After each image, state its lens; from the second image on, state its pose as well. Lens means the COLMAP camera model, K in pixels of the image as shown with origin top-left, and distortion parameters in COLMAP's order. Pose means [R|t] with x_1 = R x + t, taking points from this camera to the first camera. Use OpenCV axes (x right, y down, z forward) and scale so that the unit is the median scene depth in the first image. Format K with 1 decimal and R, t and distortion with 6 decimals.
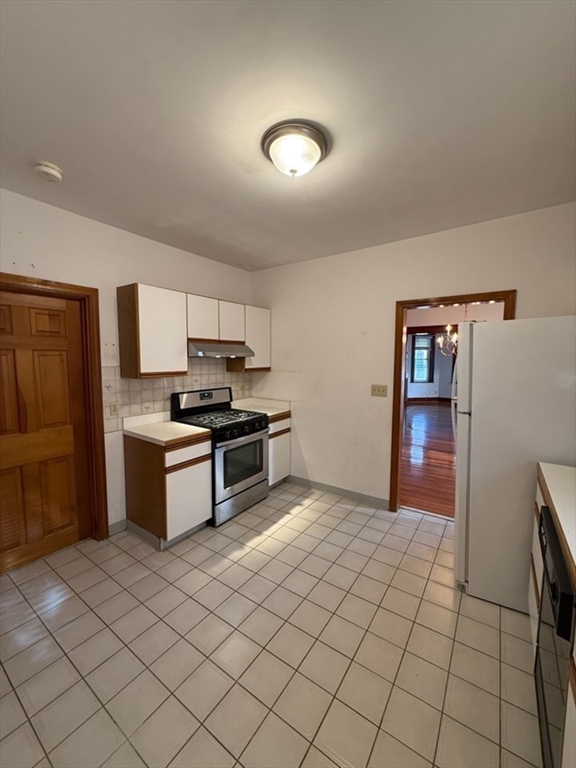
lens RADIAL K [[305.7, 0, 288.7], [0, 305.7, 381.9], [0, 0, 1]] dist [0.002342, -0.001375]
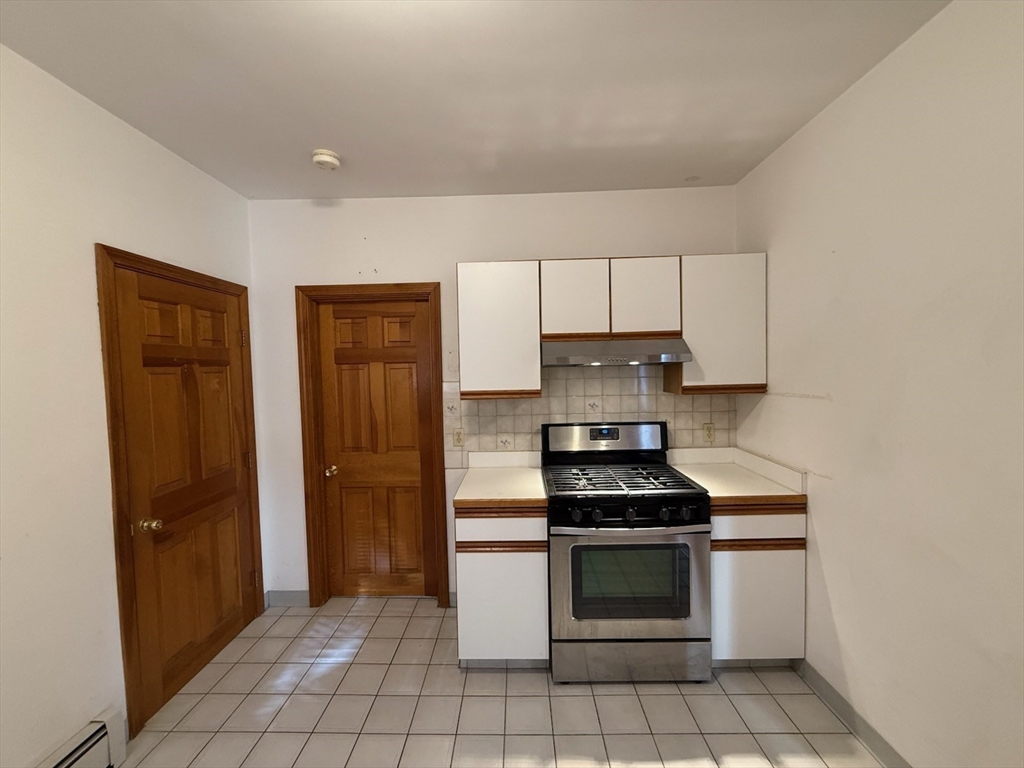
lens RADIAL K [[407.6, 0, 510.6], [0, 407.6, 384.7], [0, 0, 1]] dist [0.002342, -0.001375]
pose [[0.549935, 0.015160, -0.835070, 0.302258], [-0.042845, 0.999031, -0.010078, -0.034672], [0.834108, 0.041321, 0.550052, 0.509644]]
